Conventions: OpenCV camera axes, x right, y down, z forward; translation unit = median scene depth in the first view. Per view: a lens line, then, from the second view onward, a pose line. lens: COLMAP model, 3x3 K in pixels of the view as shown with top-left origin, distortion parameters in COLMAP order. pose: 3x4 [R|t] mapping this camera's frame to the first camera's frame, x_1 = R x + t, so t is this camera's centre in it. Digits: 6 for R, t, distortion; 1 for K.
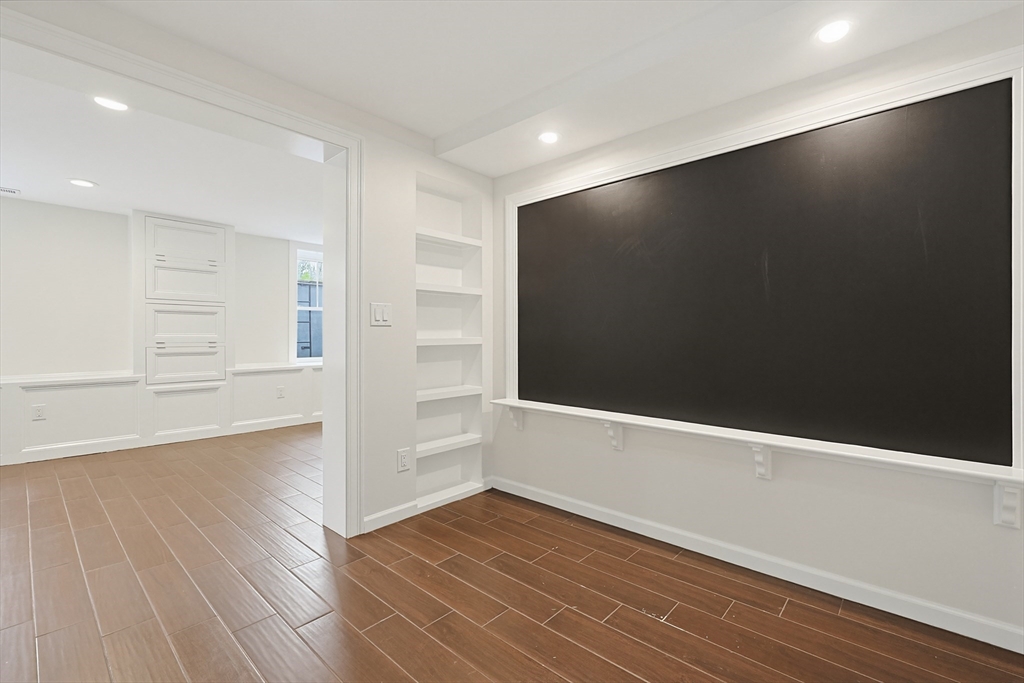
lens RADIAL K [[437.9, 0, 506.8], [0, 437.9, 336.9], [0, 0, 1]] dist [-0.001355, -0.001106]
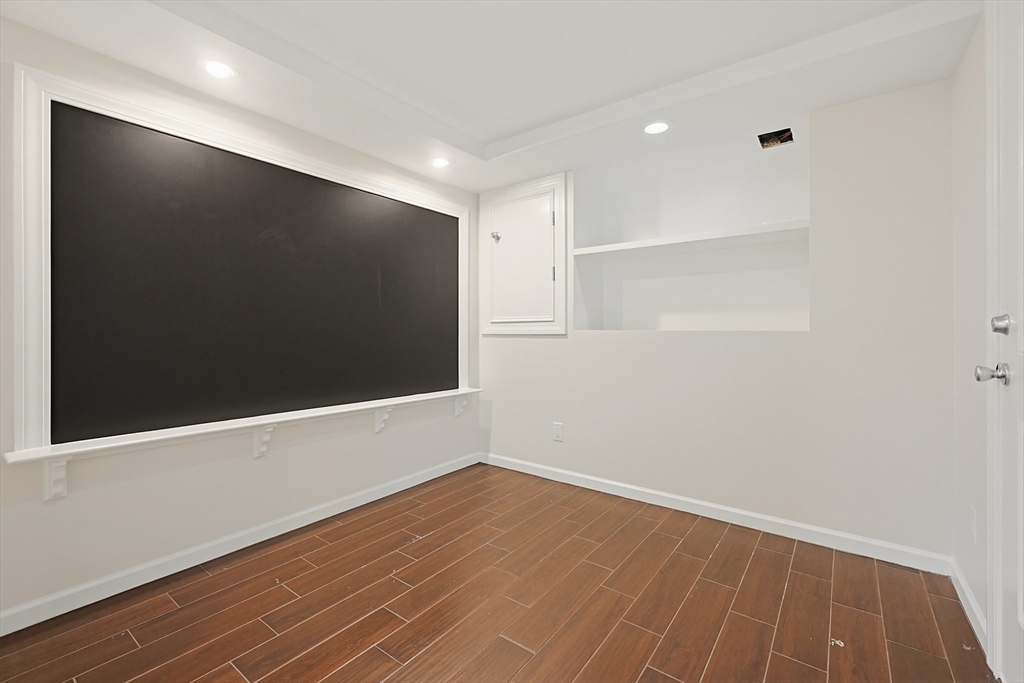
lens RADIAL K [[437.9, 0, 506.6], [0, 437.9, 334.9], [0, 0, 1]] dist [-0.001355, -0.001106]
pose [[-0.079623, 0.002587, 0.996822, -0.760108], [0.016260, 0.999867, -0.001296, 0.018673], [-0.996692, 0.016105, -0.079655, 0.618272]]
